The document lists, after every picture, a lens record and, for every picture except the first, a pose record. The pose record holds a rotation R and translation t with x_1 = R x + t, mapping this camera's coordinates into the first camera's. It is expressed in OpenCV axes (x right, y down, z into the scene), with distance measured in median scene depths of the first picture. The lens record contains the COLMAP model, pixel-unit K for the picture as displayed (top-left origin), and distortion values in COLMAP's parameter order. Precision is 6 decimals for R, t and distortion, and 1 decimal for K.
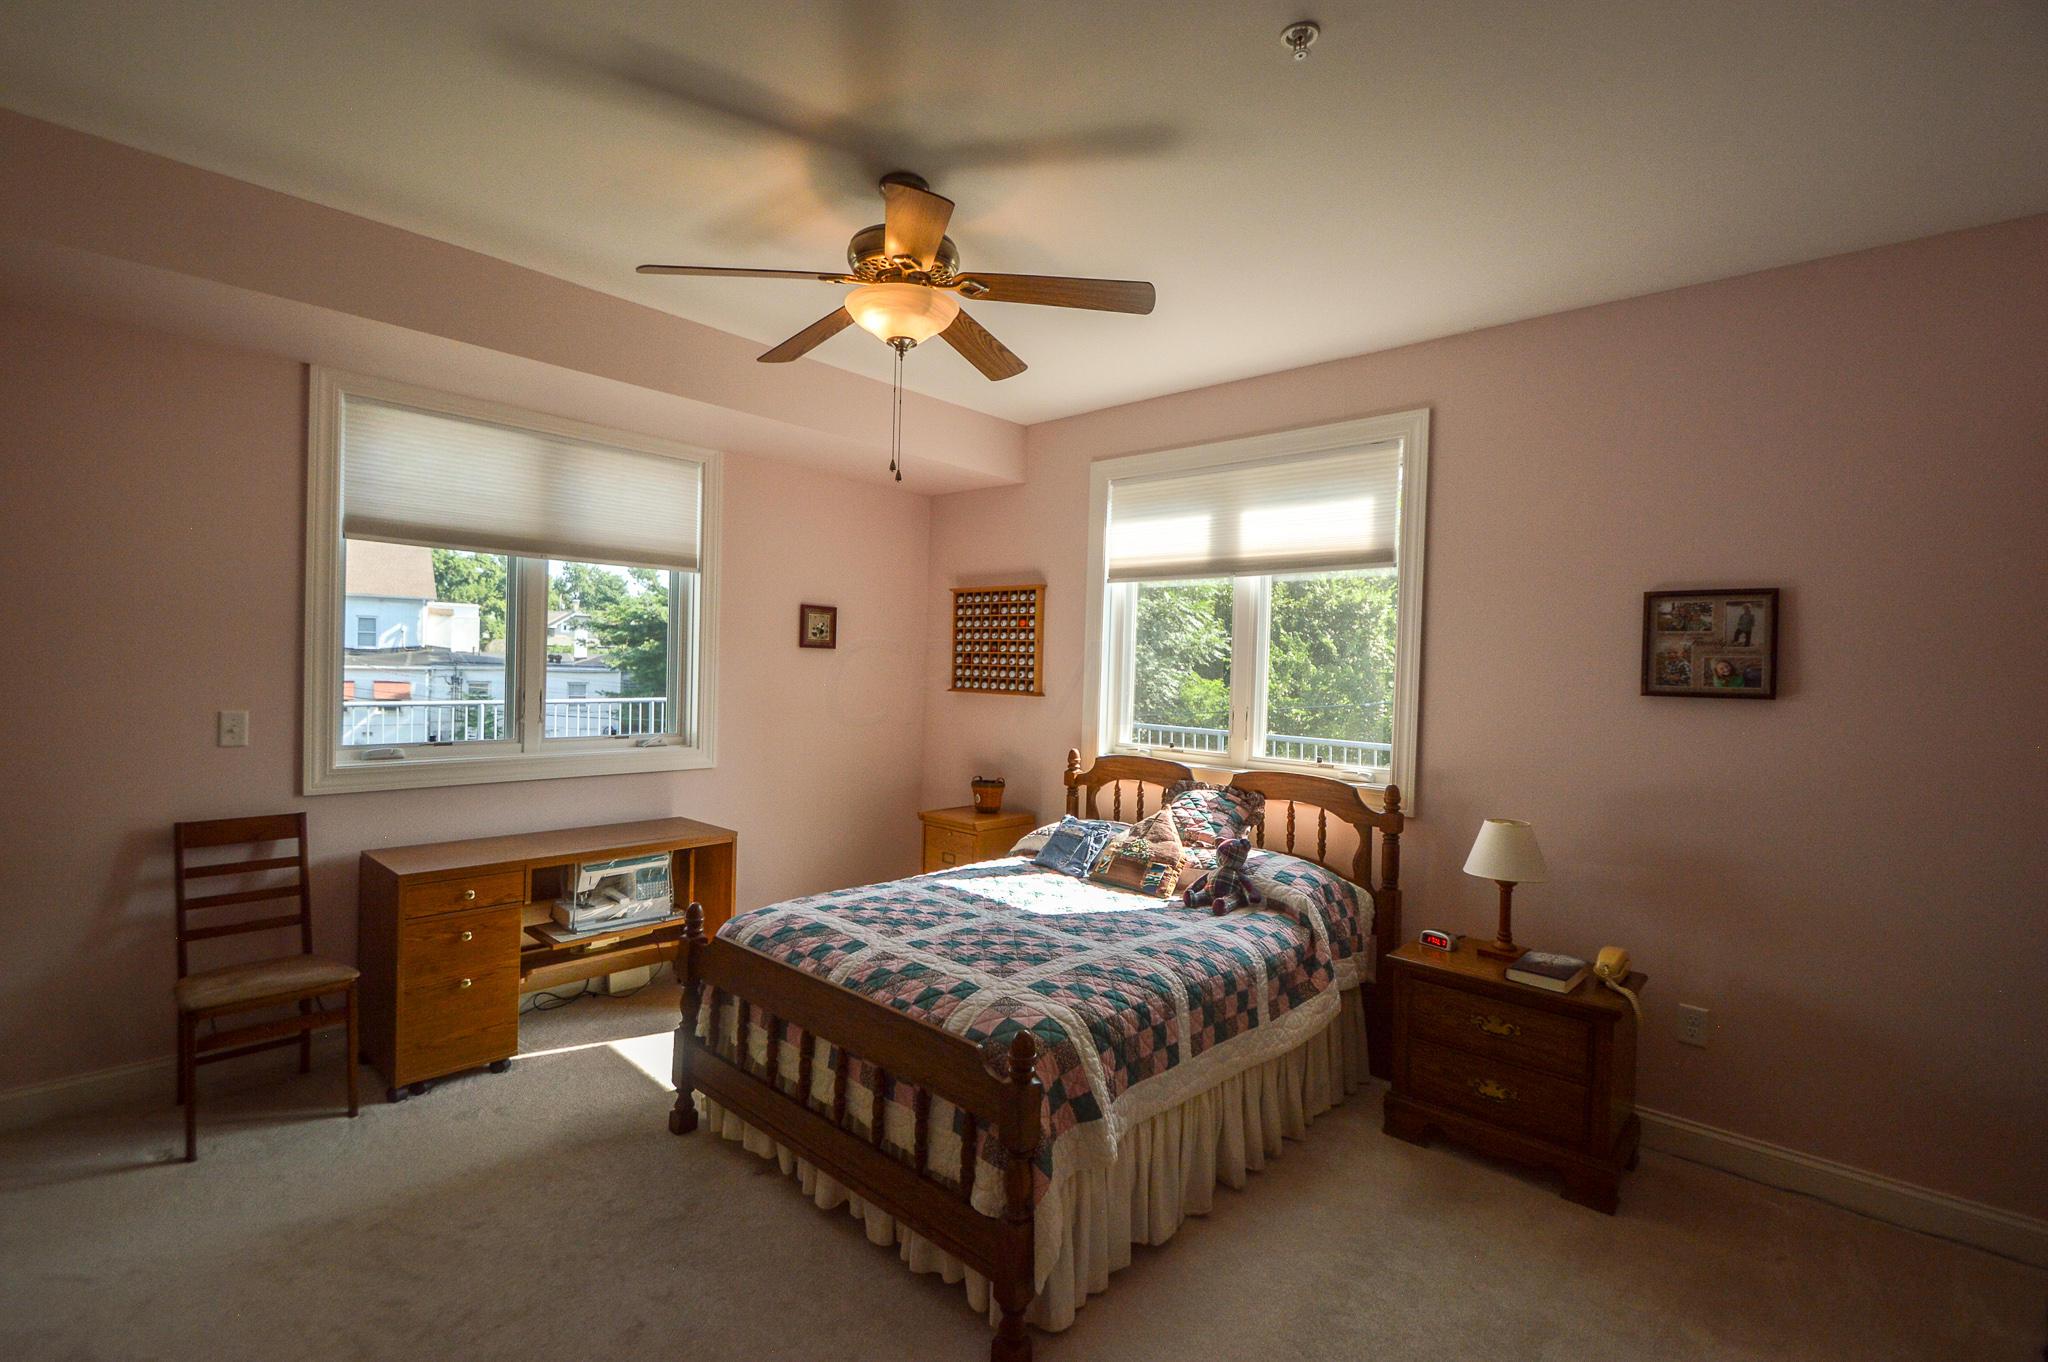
lens RADIAL K [[942.8, 0, 1020.9], [0, 942.8, 684.2], [0, 0, 1]] dist [0.000238, 0.000139]
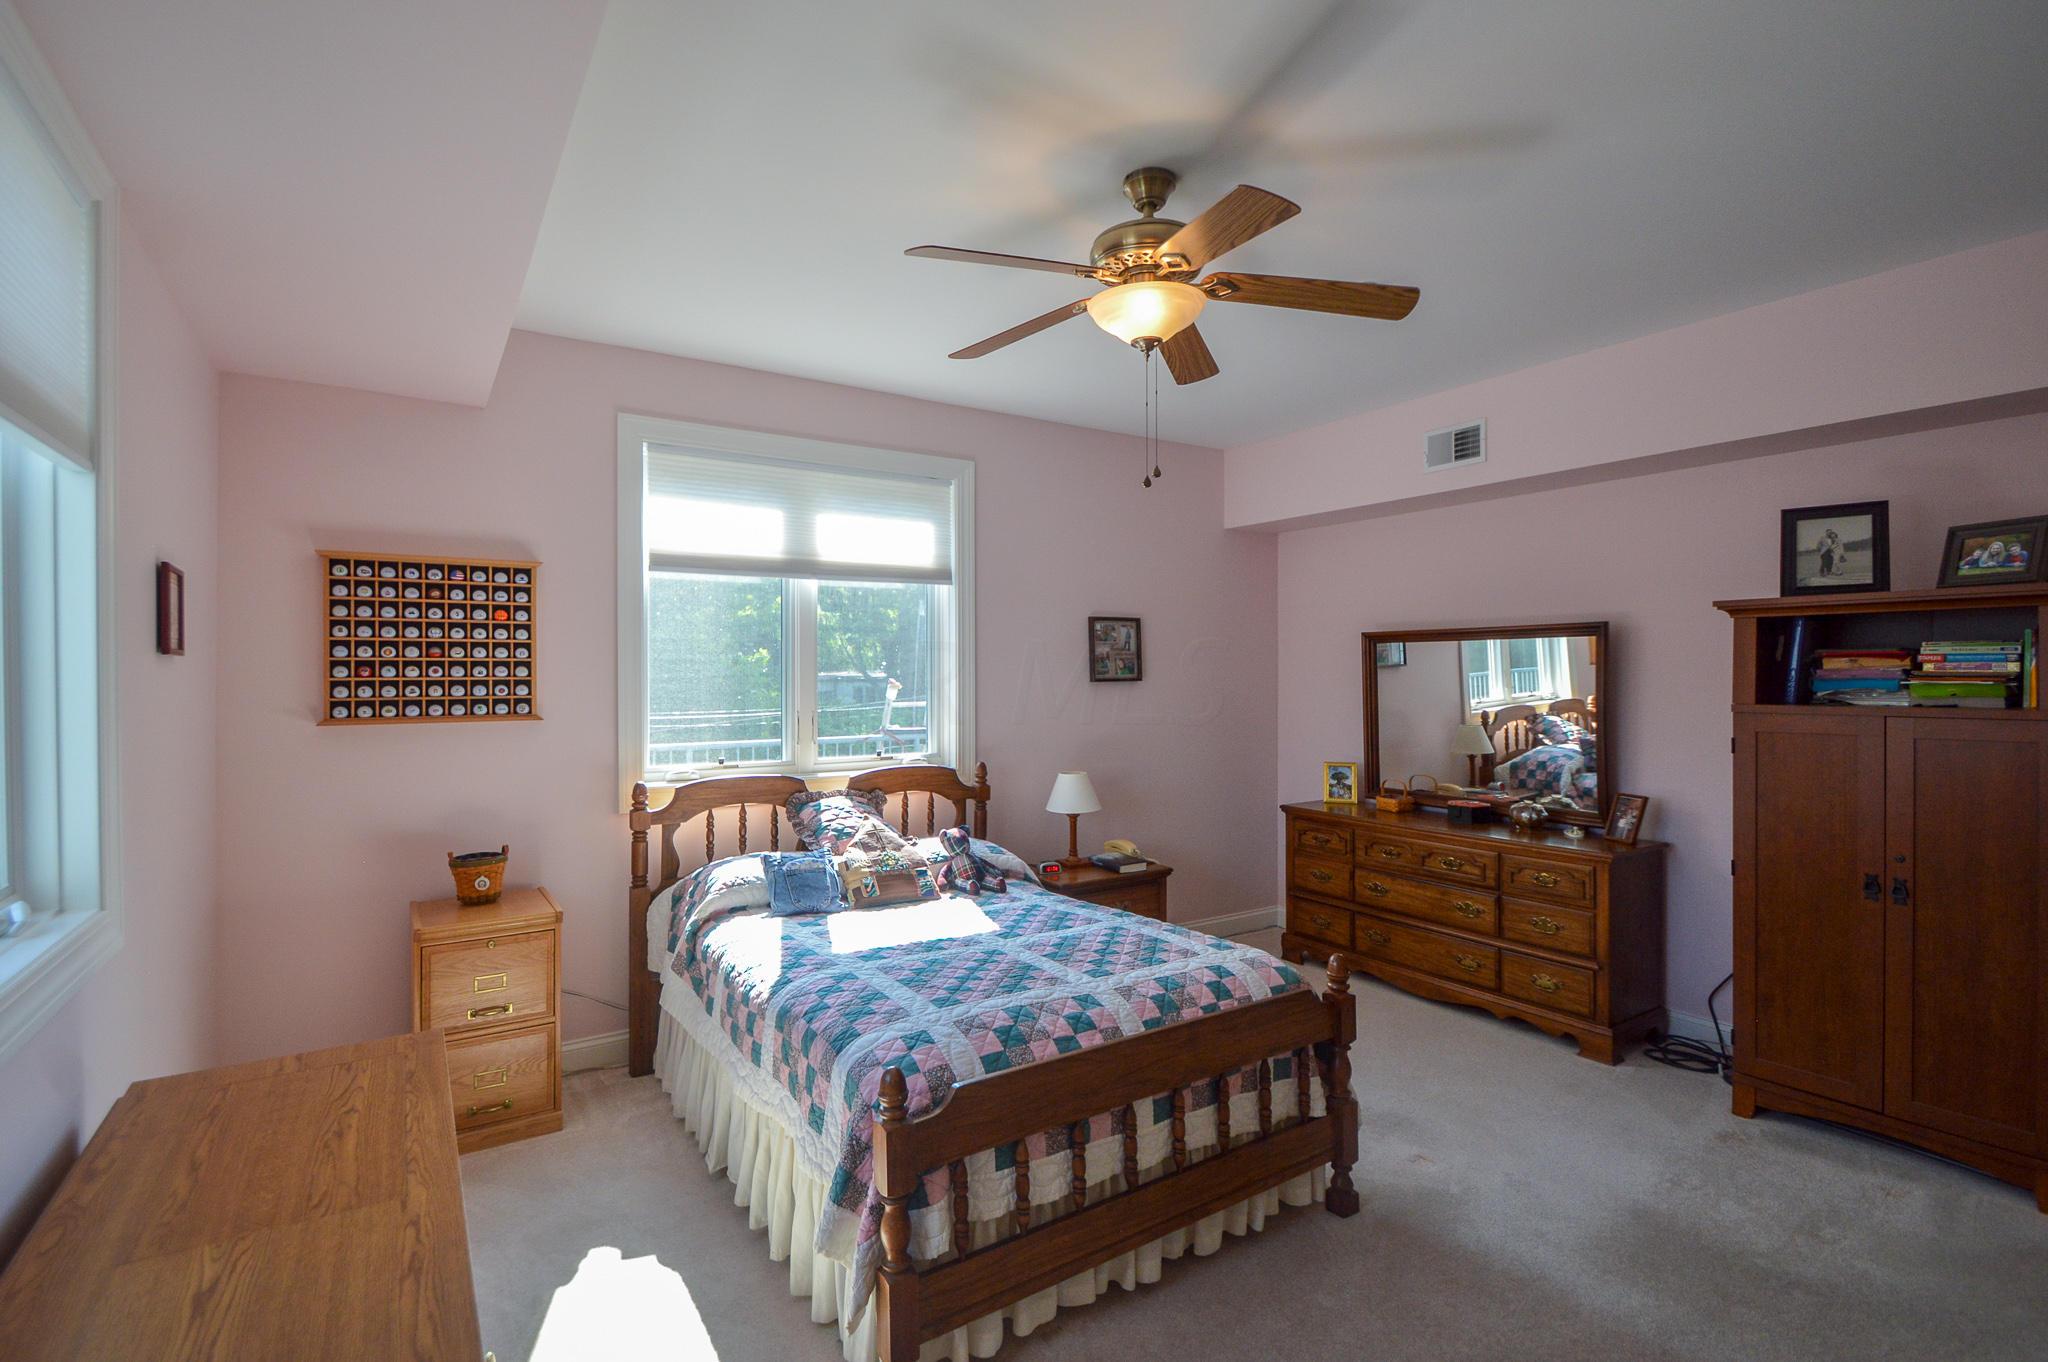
lens RADIAL K [[942.8, 0, 1020.9], [0, 942.8, 684.2], [0, 0, 1]] dist [0.000238, 0.000139]
pose [[0.235967, -0.041964, 0.970854, -0.757971], [0.030324, 0.998899, 0.035806, -0.036978], [-0.971288, 0.020991, 0.236980, 0.619891]]
